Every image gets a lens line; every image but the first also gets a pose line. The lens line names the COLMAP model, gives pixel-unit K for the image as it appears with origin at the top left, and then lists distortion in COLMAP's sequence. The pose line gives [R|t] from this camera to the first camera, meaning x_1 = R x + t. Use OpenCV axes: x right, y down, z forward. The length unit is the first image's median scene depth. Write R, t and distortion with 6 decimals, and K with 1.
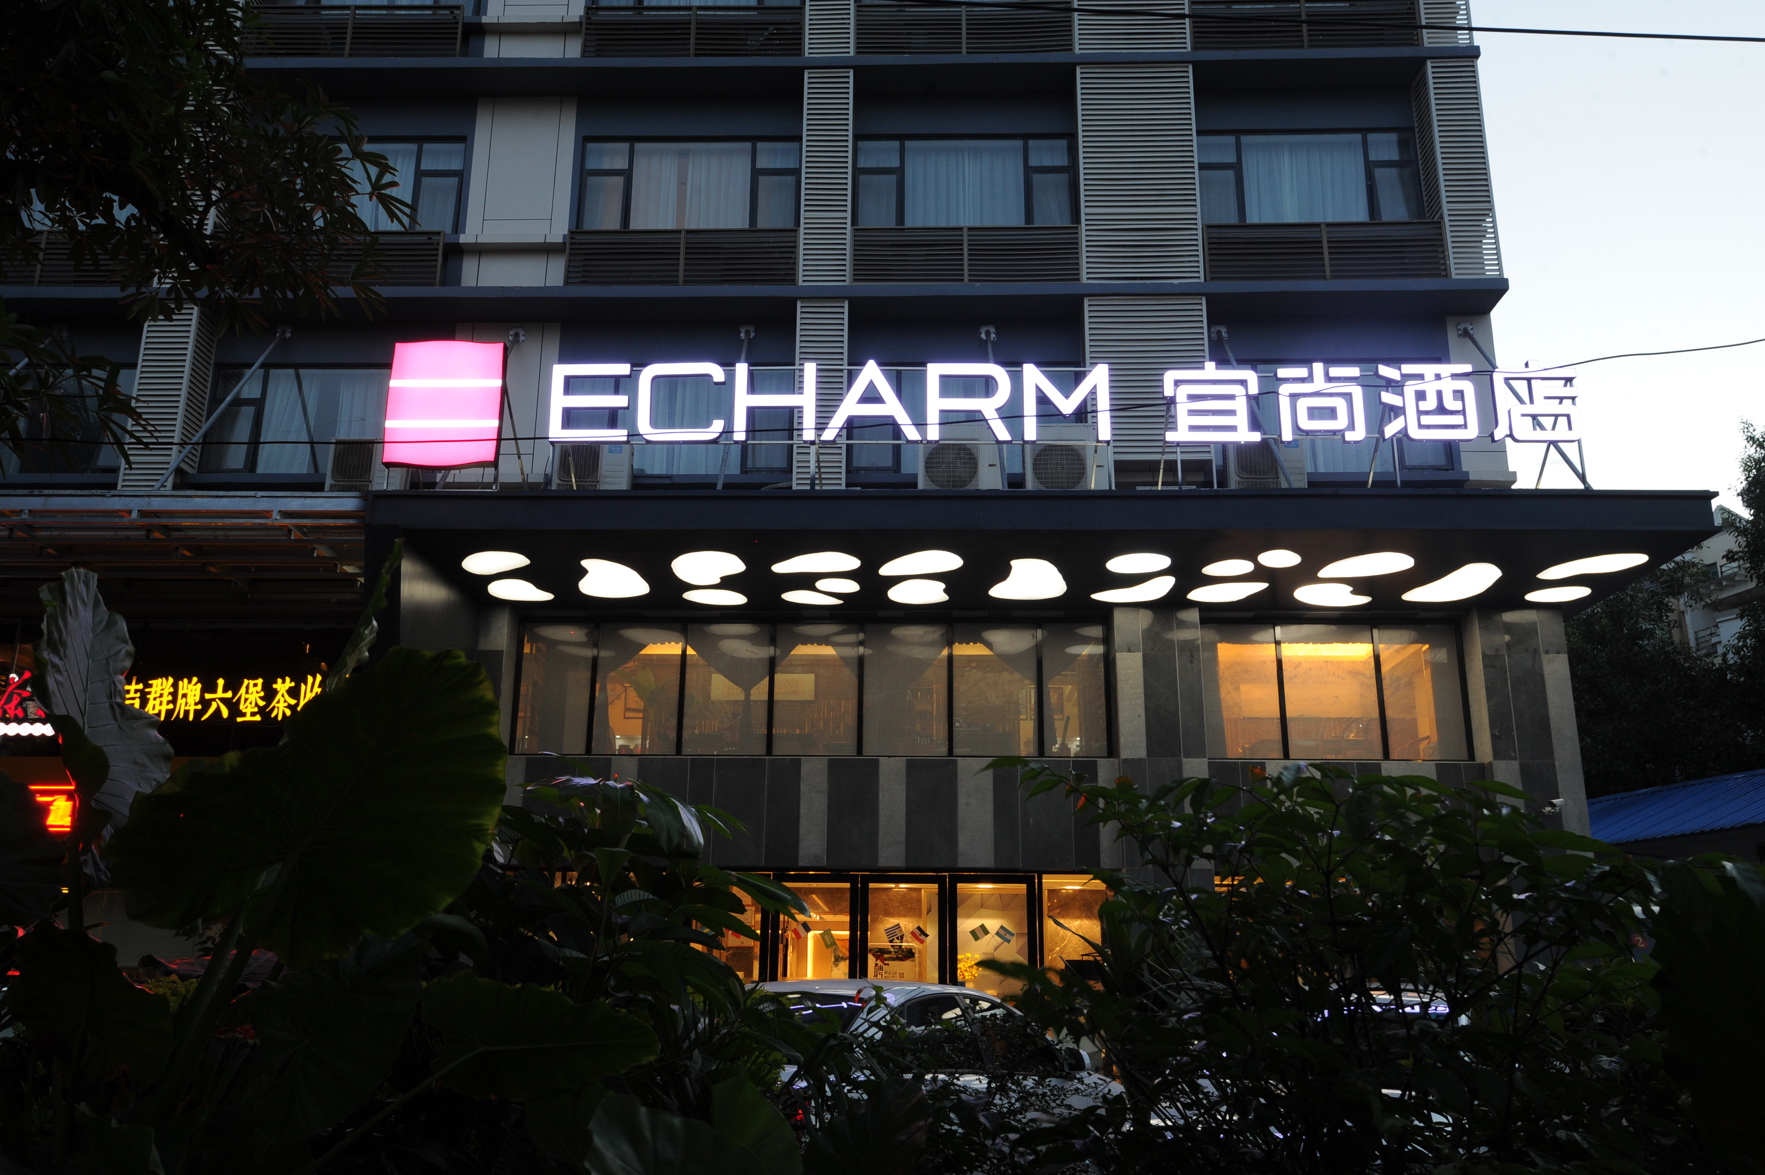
lens RADIAL K [[1405.5, 0, 893.5], [0, 1405.5, 590.8], [0, 0, 1]] dist [-0.010623, 0.003955]
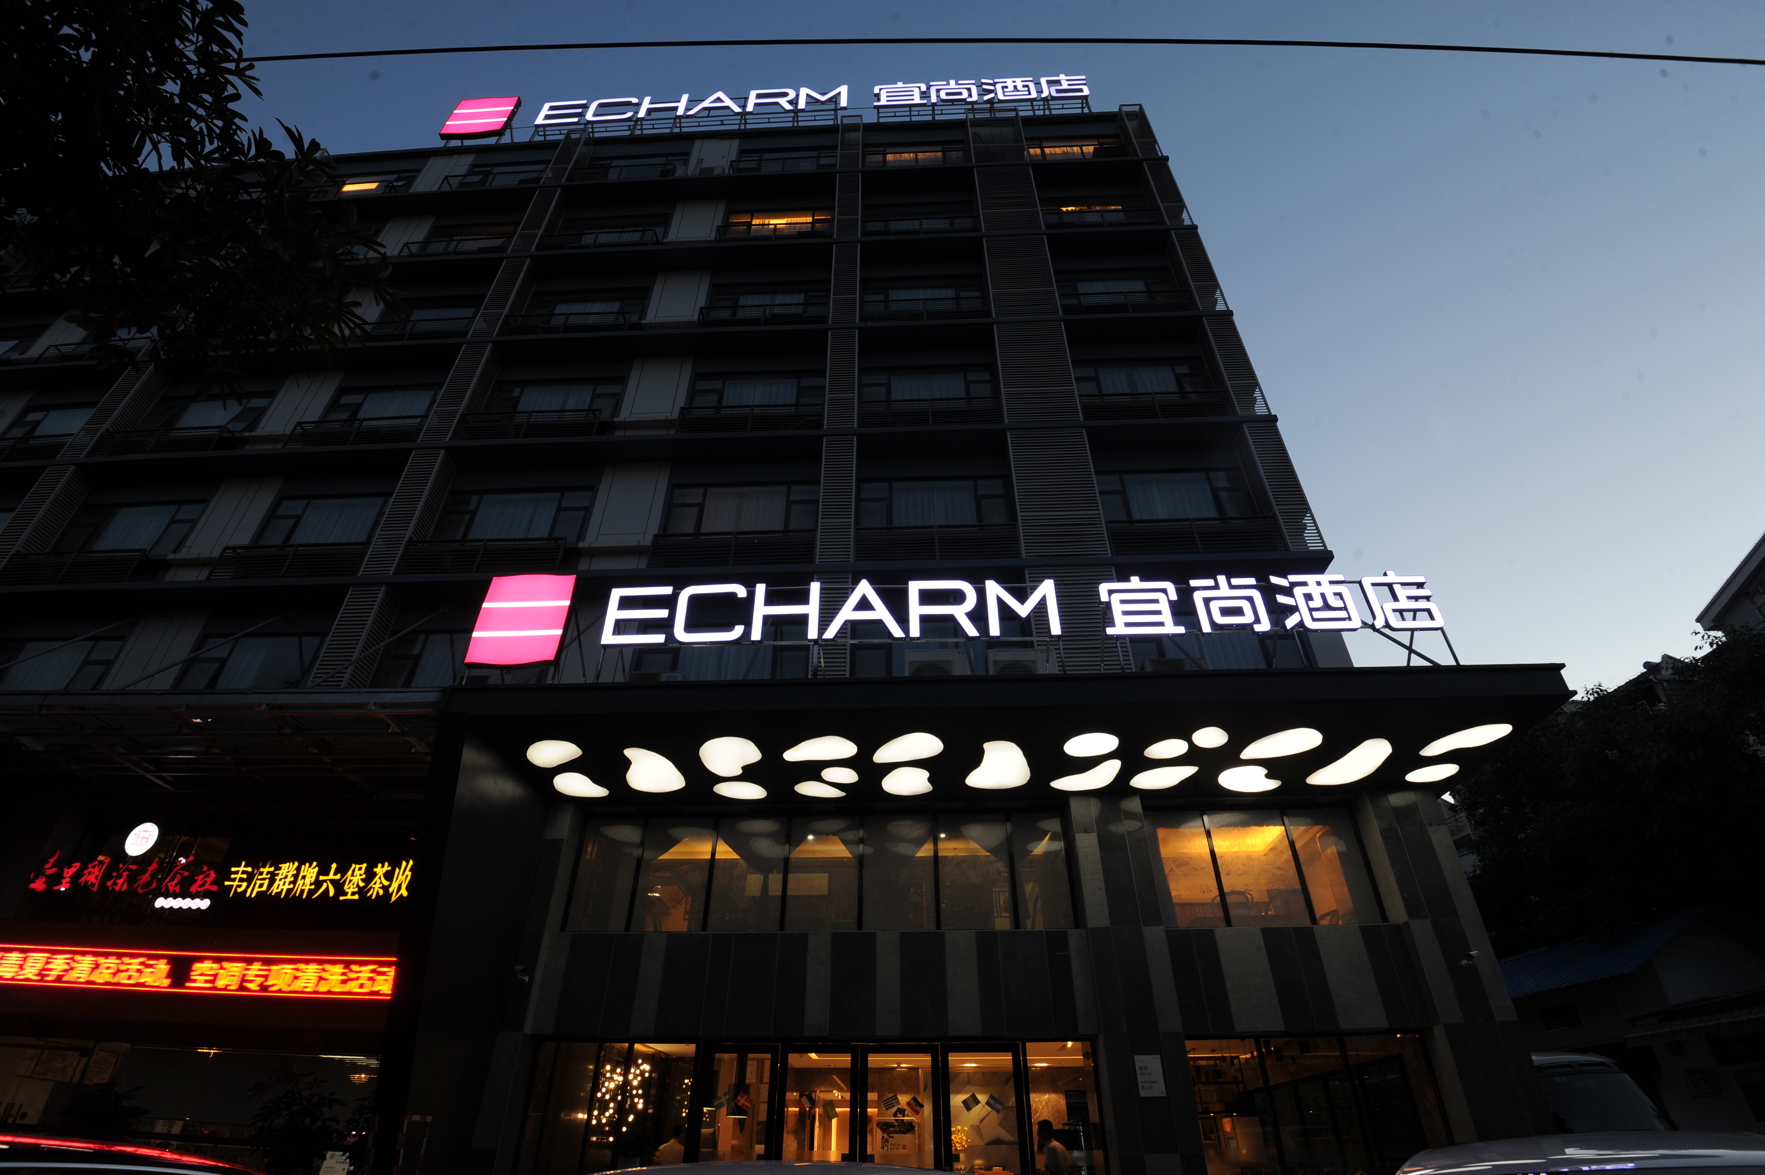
lens RADIAL K [[811.1, 0, 882.5], [0, 811.1, 587.5], [0, 0, 1]] dist [-0.035526, -0.001320]
pose [[0.999688, -0.019309, -0.015851, 0.011313], [0.012792, 0.940666, -0.339092, 0.082673], [0.021458, 0.338783, 0.940620, 0.303735]]
